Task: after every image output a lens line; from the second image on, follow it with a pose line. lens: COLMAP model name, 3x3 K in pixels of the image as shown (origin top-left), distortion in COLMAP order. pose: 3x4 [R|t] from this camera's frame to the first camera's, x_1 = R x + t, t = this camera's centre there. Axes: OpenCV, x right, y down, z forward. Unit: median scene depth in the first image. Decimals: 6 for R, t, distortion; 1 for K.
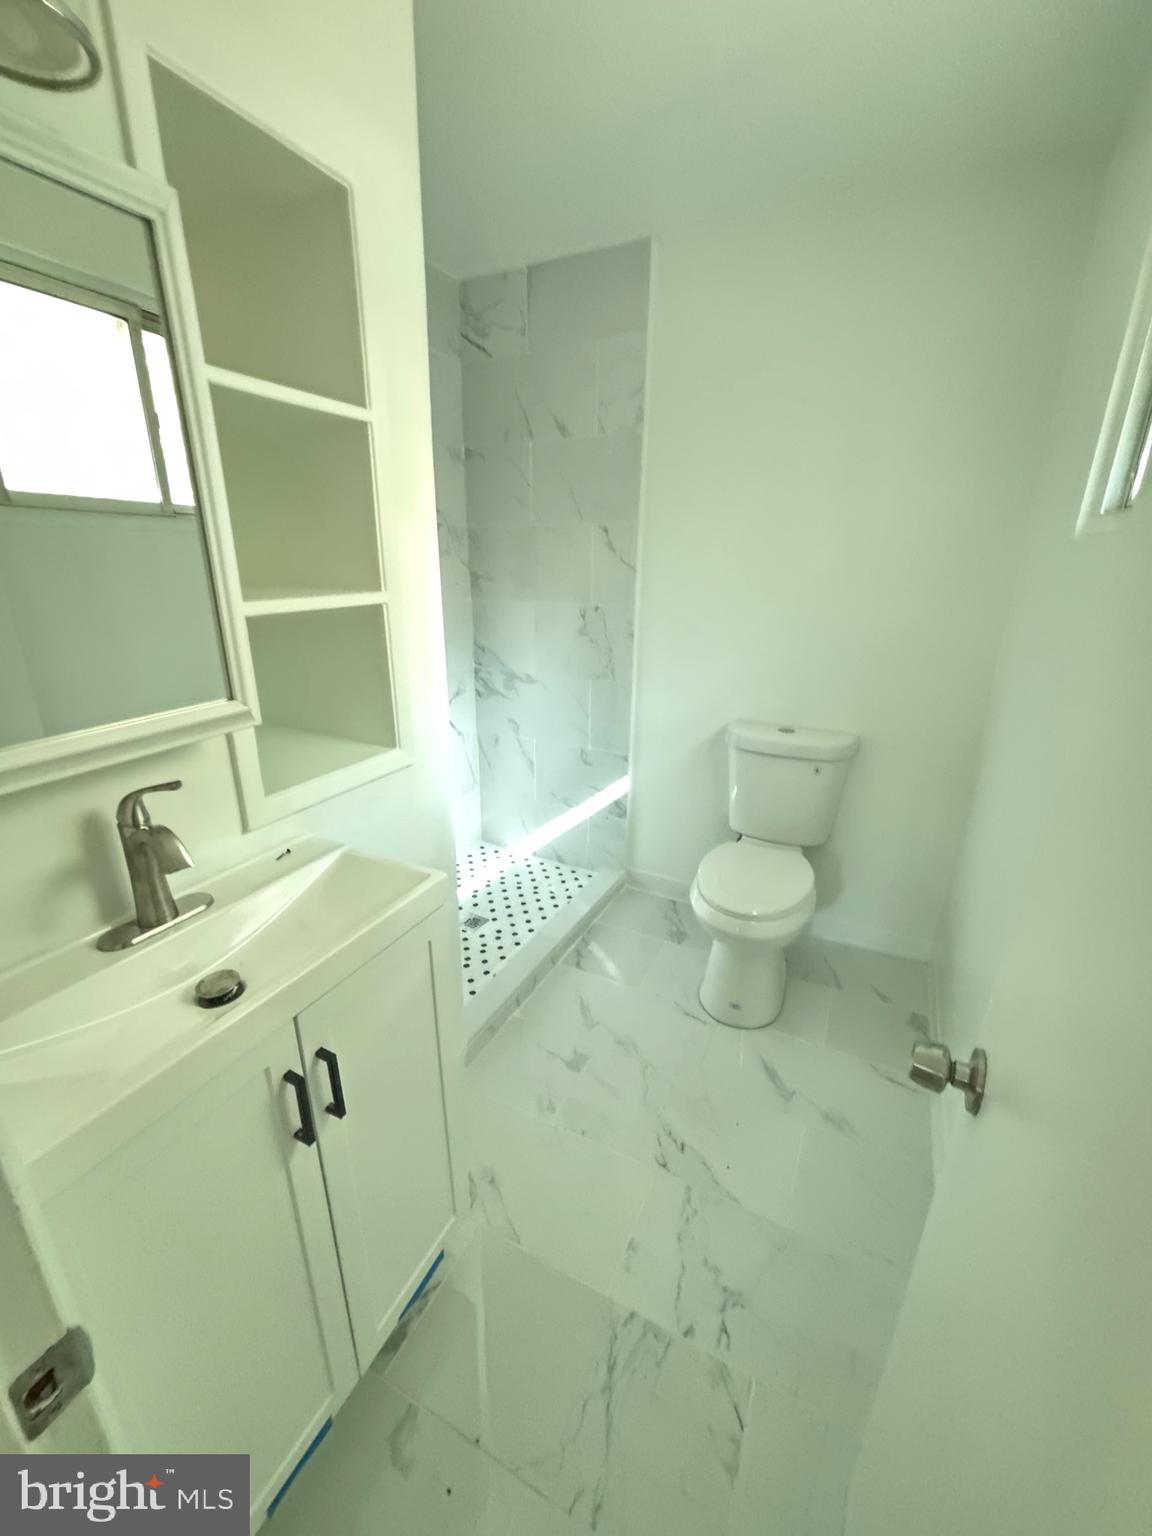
lens RADIAL K [[614.5, 0, 570.5], [0, 614.5, 770.5], [0, 0, 1]] dist [0.001792, -0.001139]
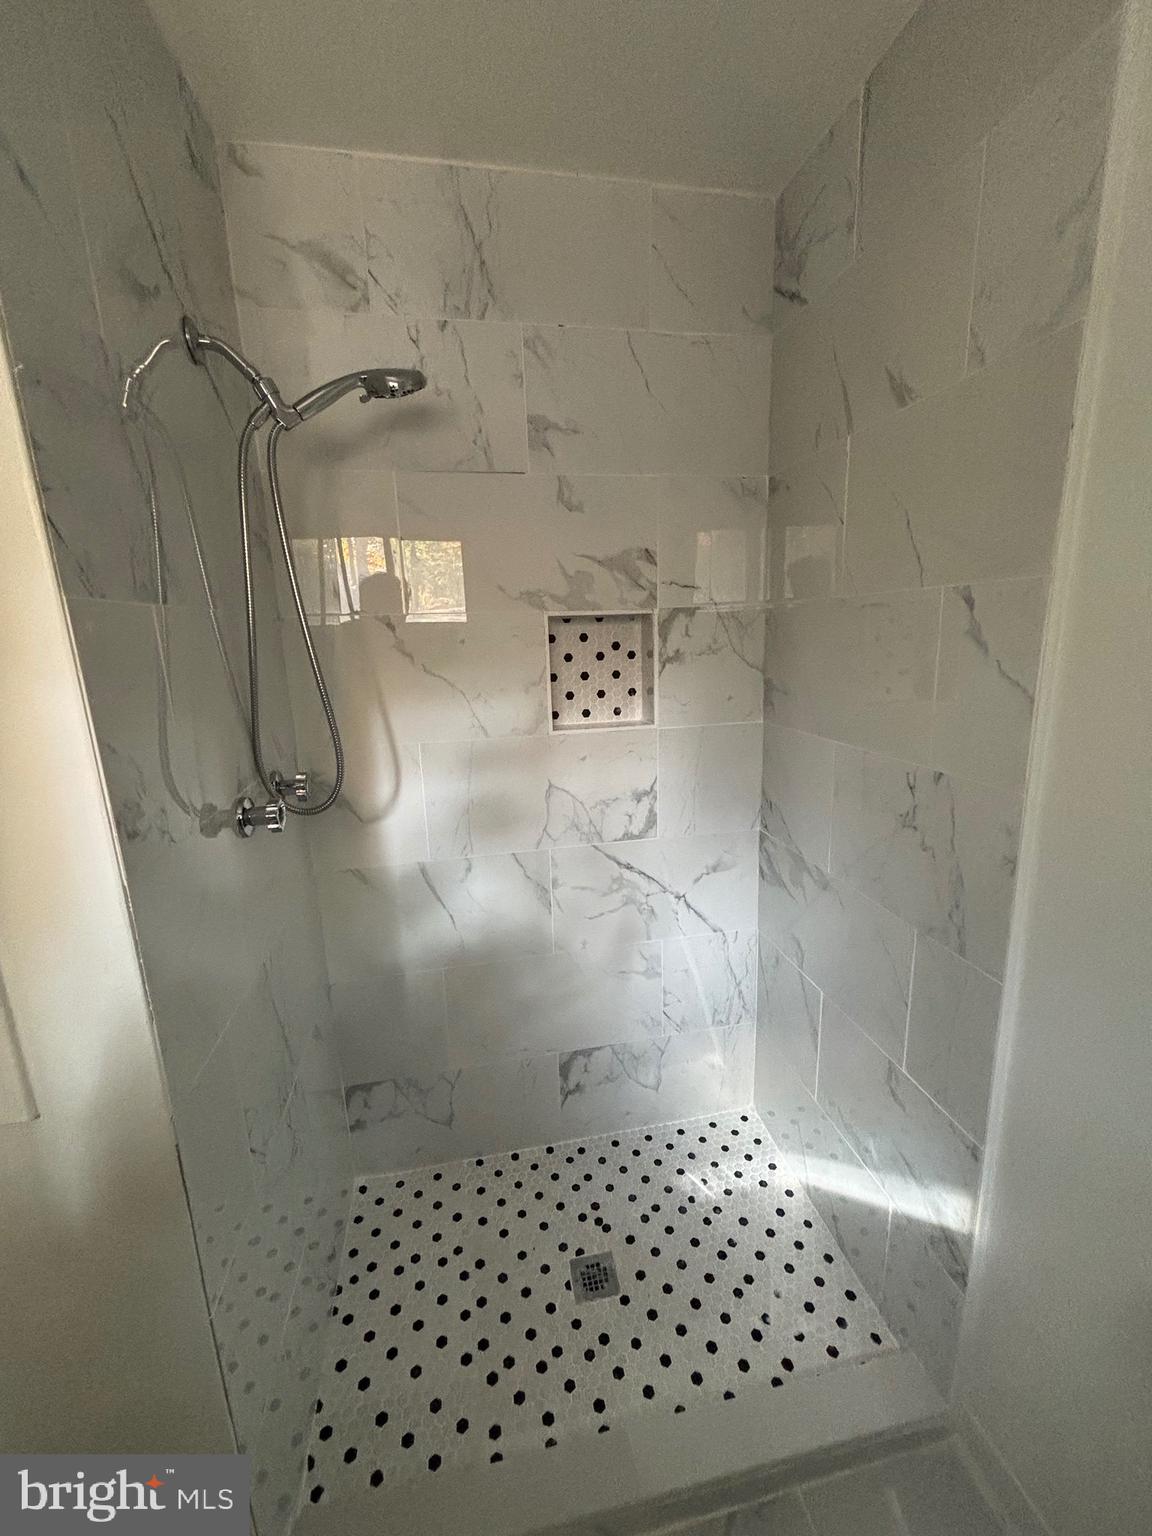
lens RADIAL K [[614.5, 0, 574.5], [0, 614.5, 765.8], [0, 0, 1]] dist [0.001792, -0.001139]
pose [[0.631073, 0.136770, -0.763571, 0.190421], [-0.218903, 0.975727, -0.006147, -0.198780], [0.744196, 0.171027, 0.645695, 0.499918]]
